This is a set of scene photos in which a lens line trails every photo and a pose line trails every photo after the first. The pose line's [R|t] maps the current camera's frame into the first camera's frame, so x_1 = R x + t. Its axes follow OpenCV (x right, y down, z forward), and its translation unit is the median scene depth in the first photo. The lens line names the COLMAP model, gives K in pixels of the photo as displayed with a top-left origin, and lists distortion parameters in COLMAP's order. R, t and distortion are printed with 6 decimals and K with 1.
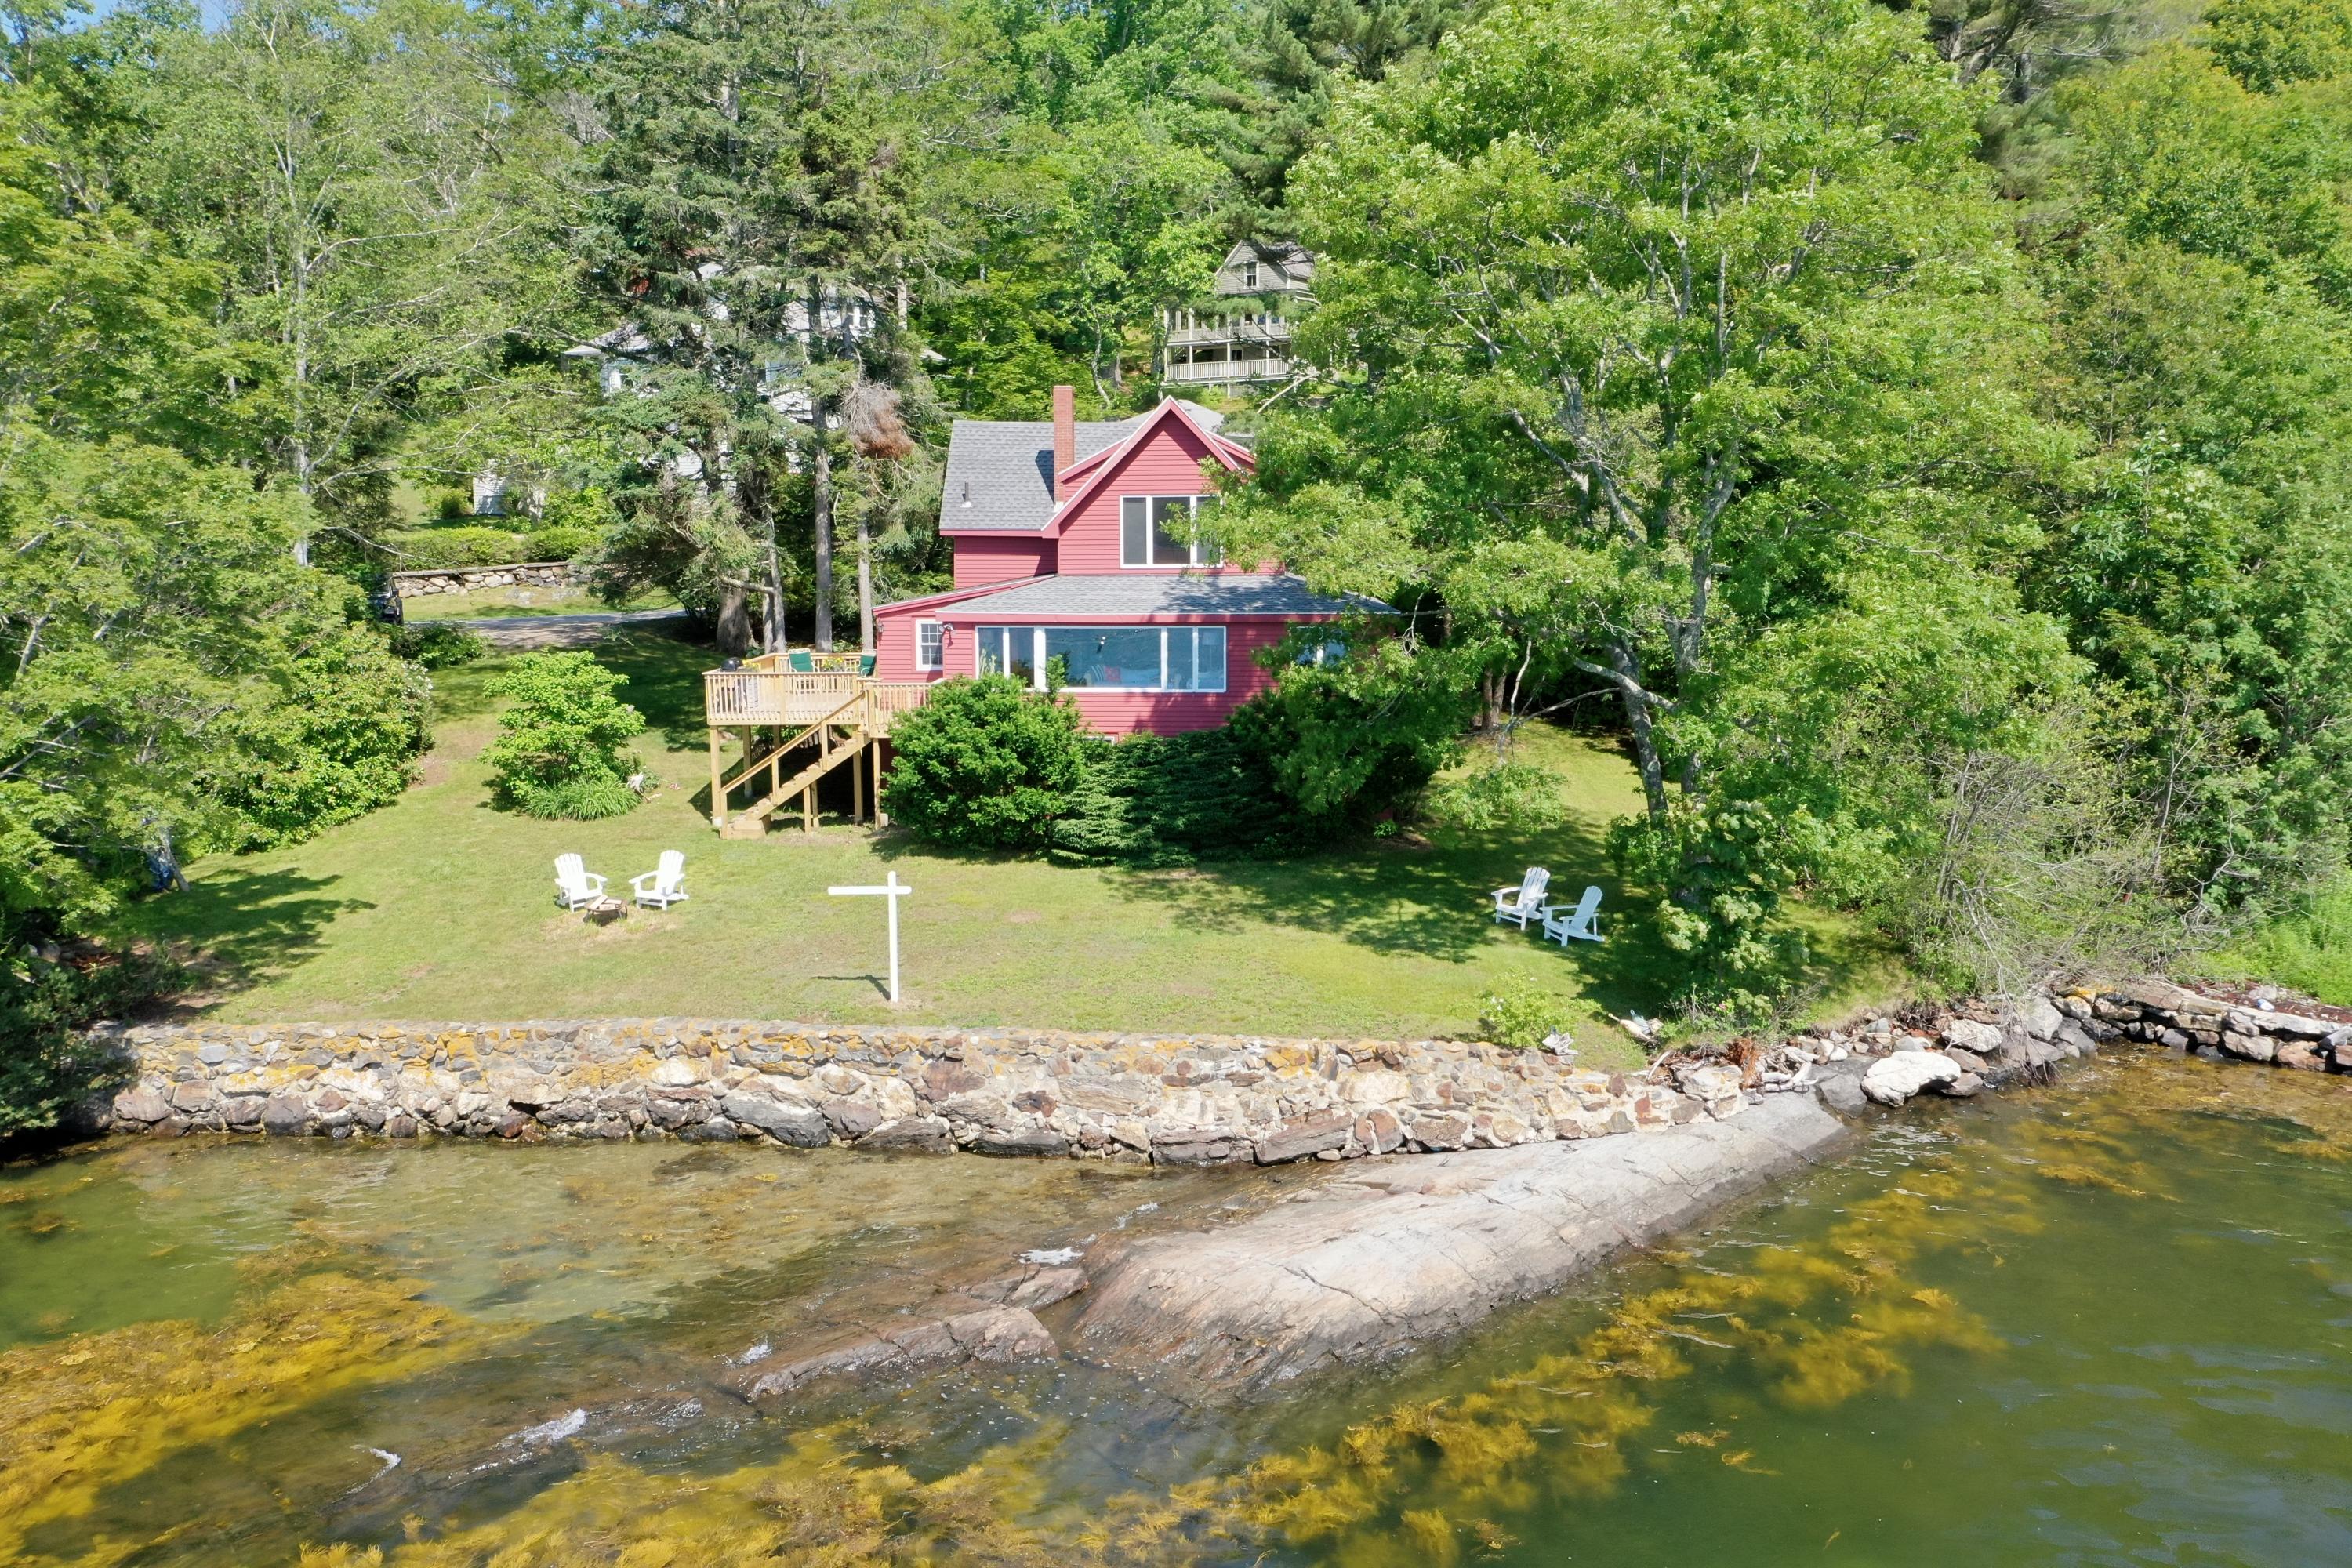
lens RADIAL K [[1855.7, 0, 1176.0], [0, 1855.7, 784.0], [0, 0, 1]] dist [-0.003805, 0.006074]
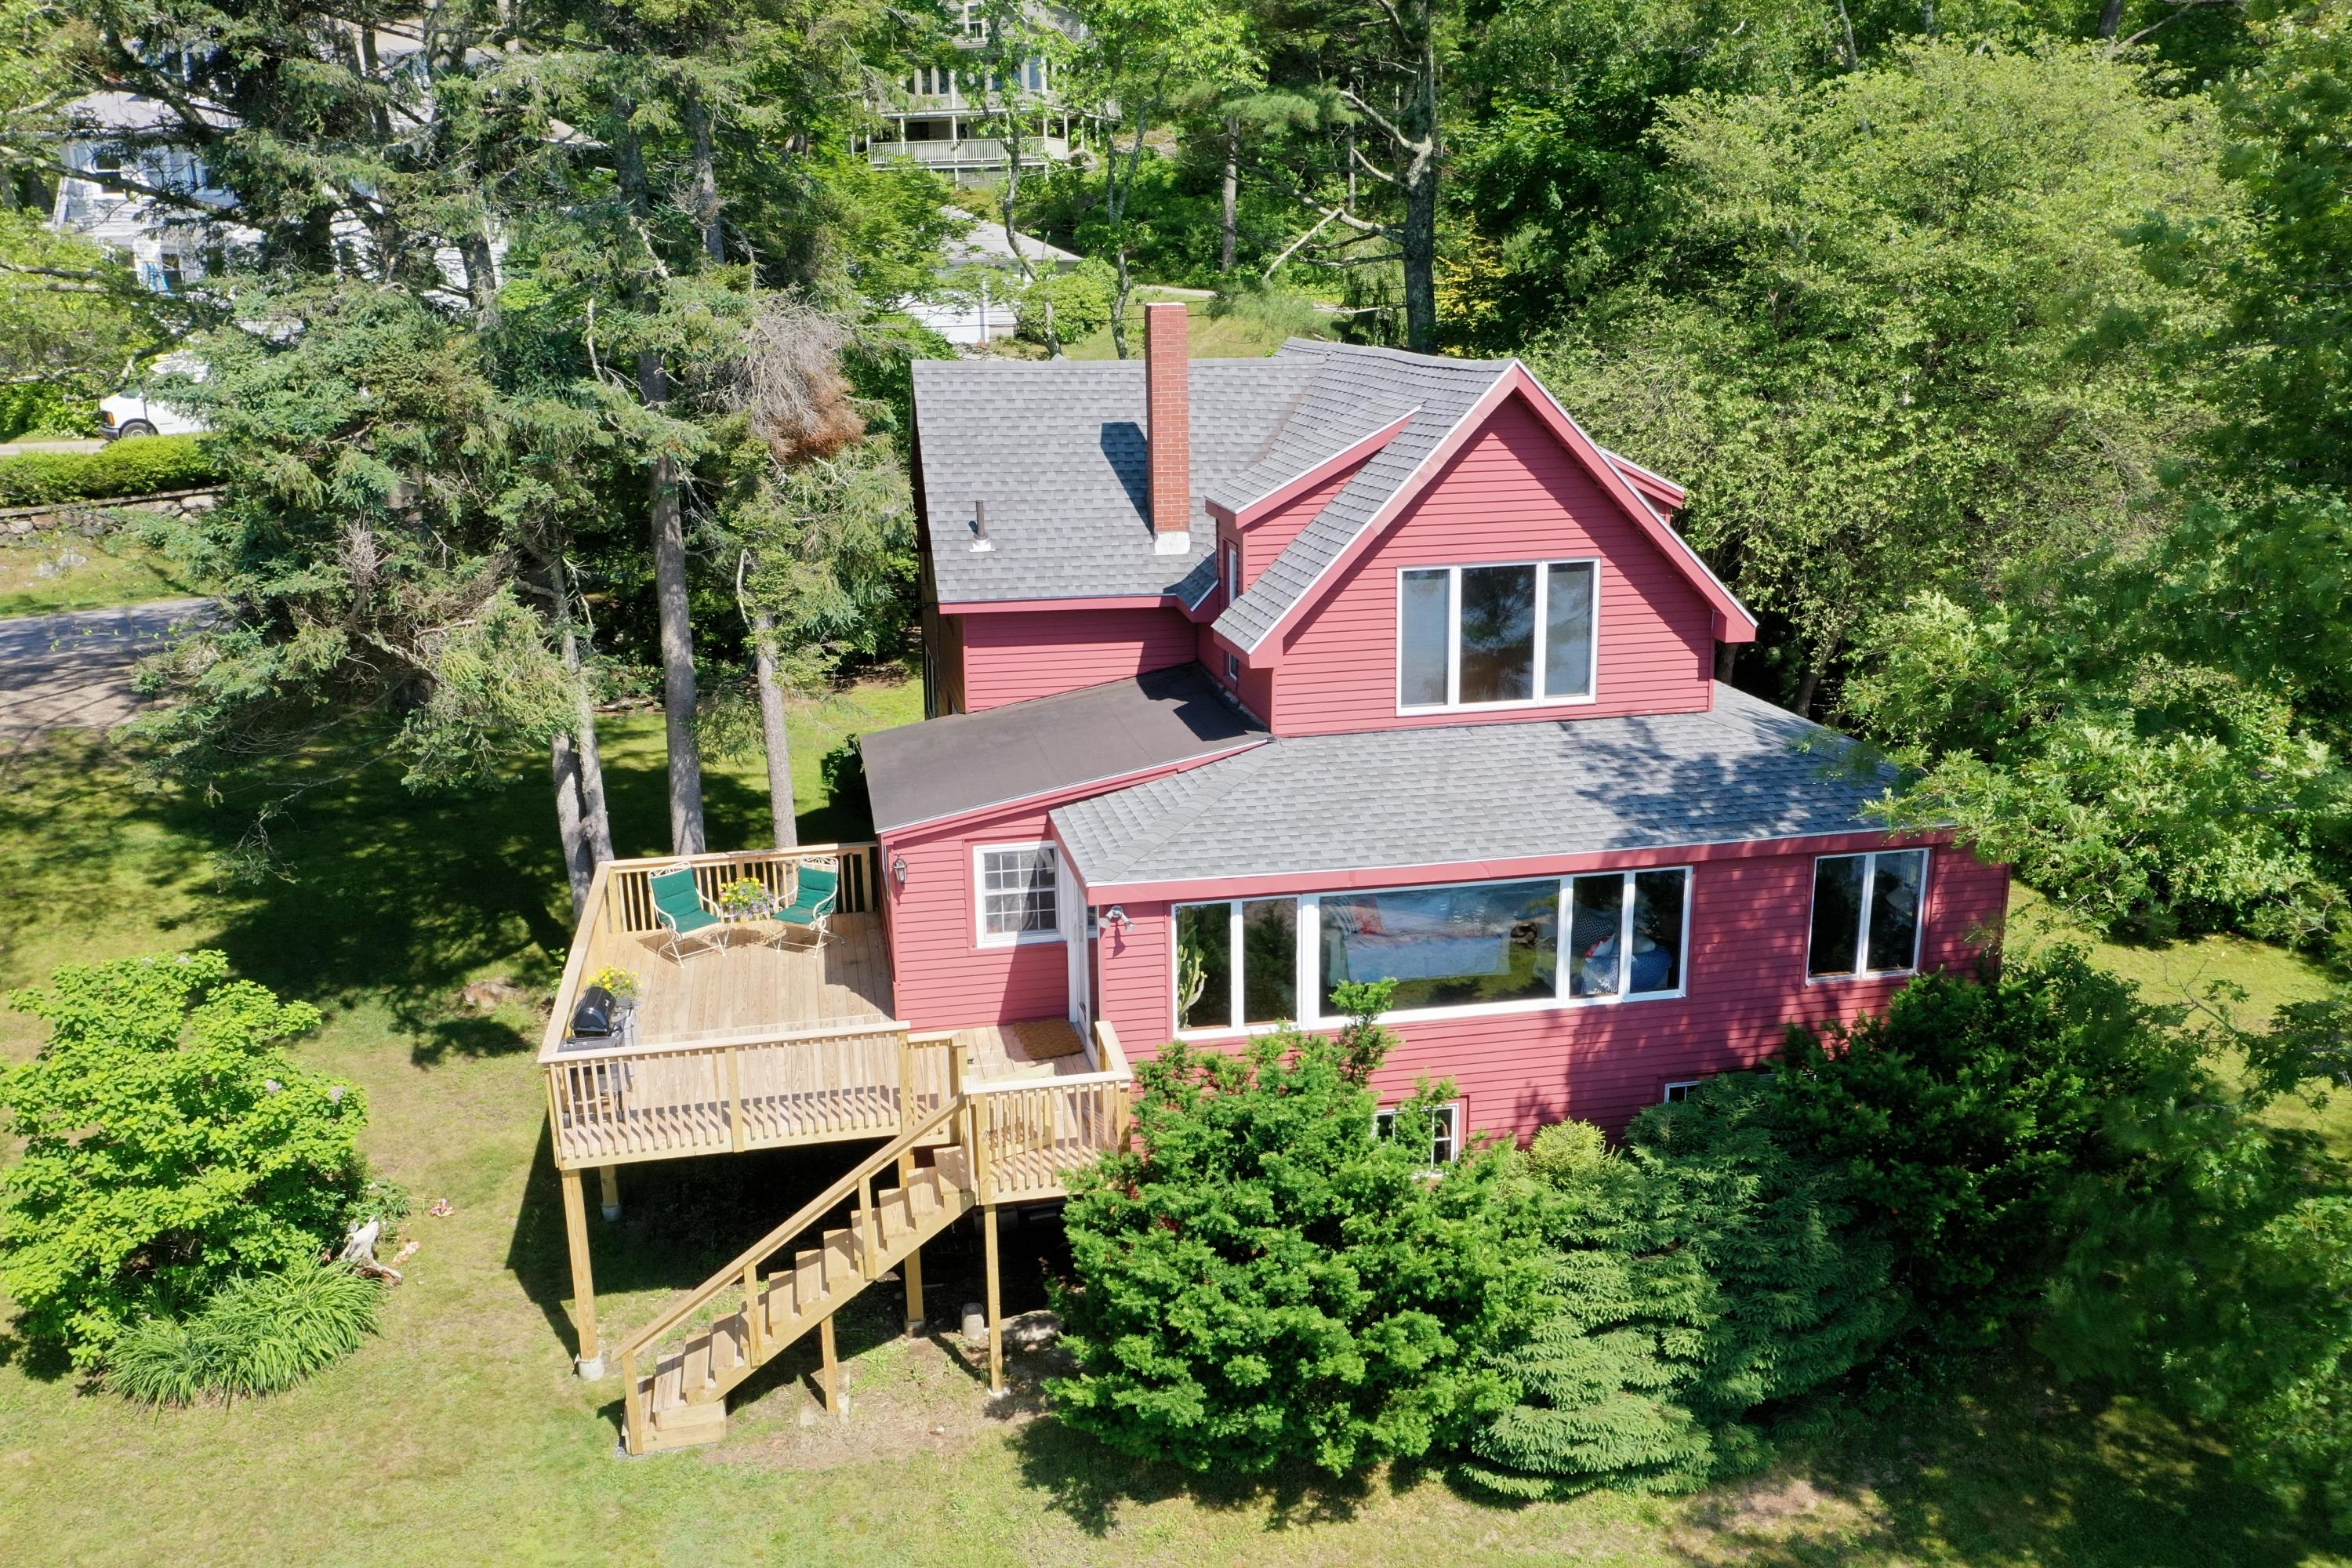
lens RADIAL K [[1855.7, 0, 1176.0], [0, 1855.7, 784.0], [0, 0, 1]] dist [-0.003805, 0.006074]
pose [[0.972272, -0.071396, 0.222688, -0.208819], [0.042012, 0.990090, 0.134004, -0.177513], [-0.230049, -0.120933, 0.965636, 0.580202]]
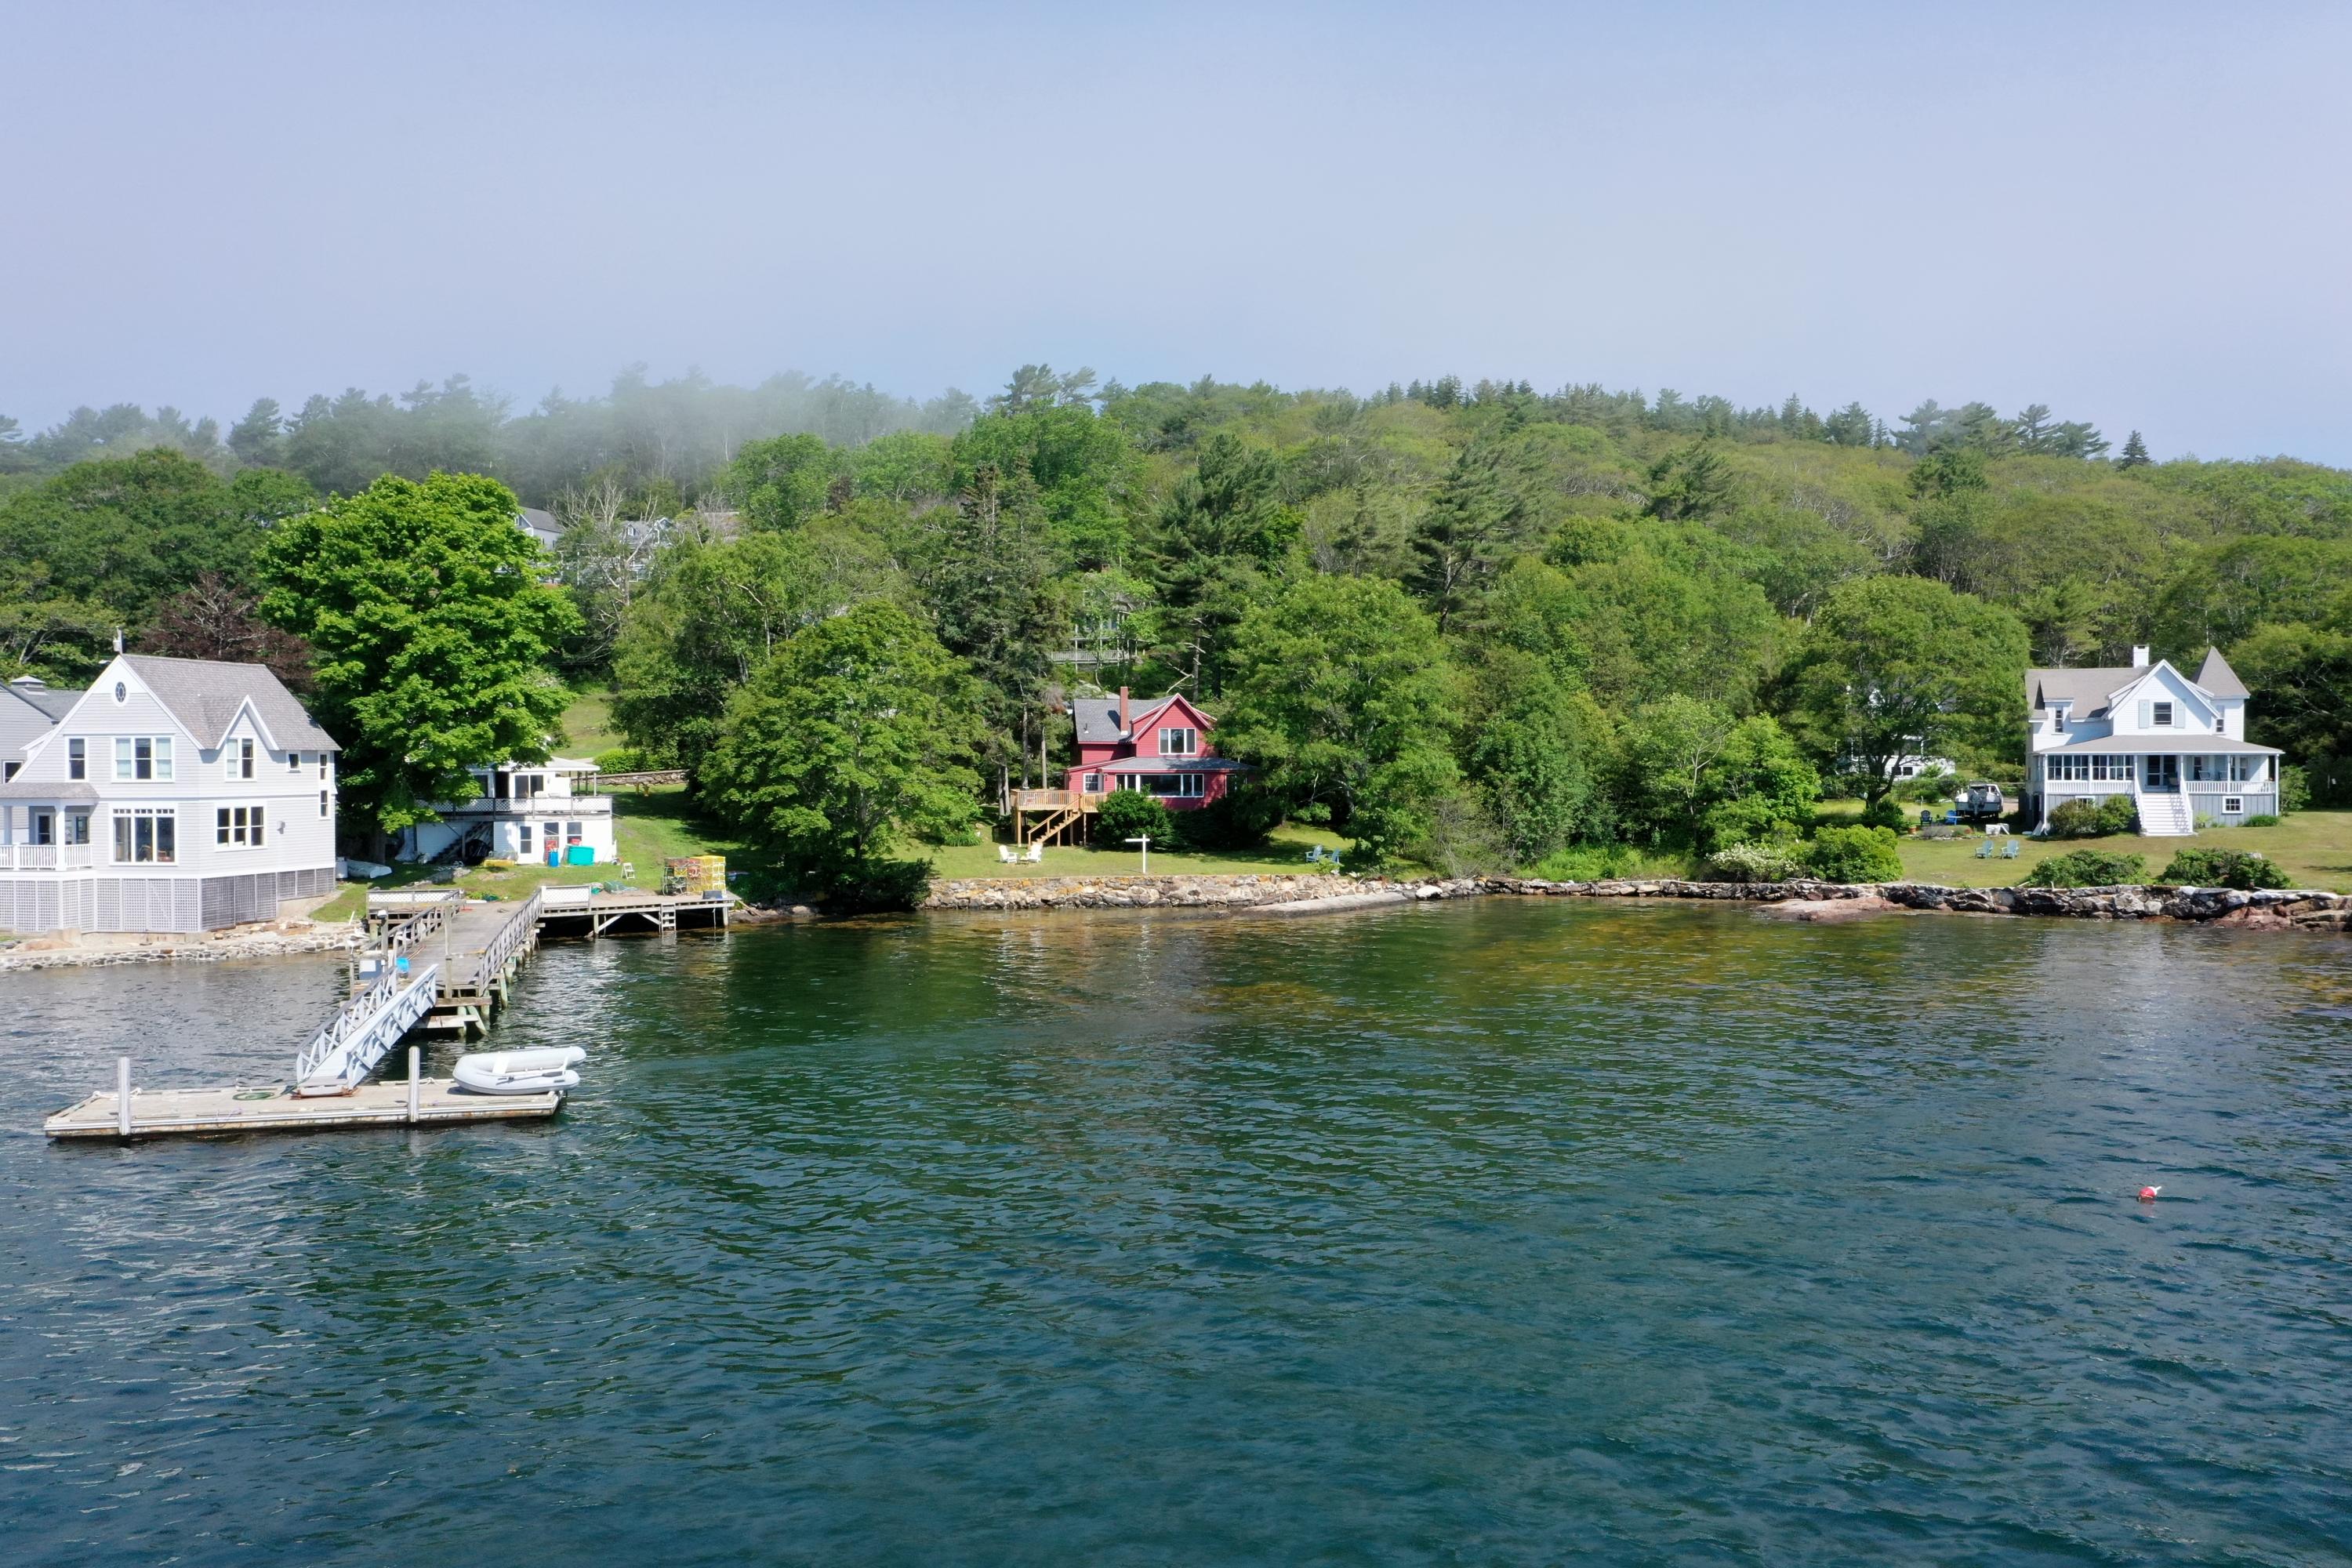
lens RADIAL K [[1855.7, 0, 1176.0], [0, 1855.7, 784.0], [0, 0, 1]] dist [-0.003805, 0.006074]
pose [[0.982696, 0.000112, 0.185224, -0.545476], [0.023922, 0.991548, -0.127515, 0.294220], [-0.183673, 0.129739, 0.974388, -1.777947]]
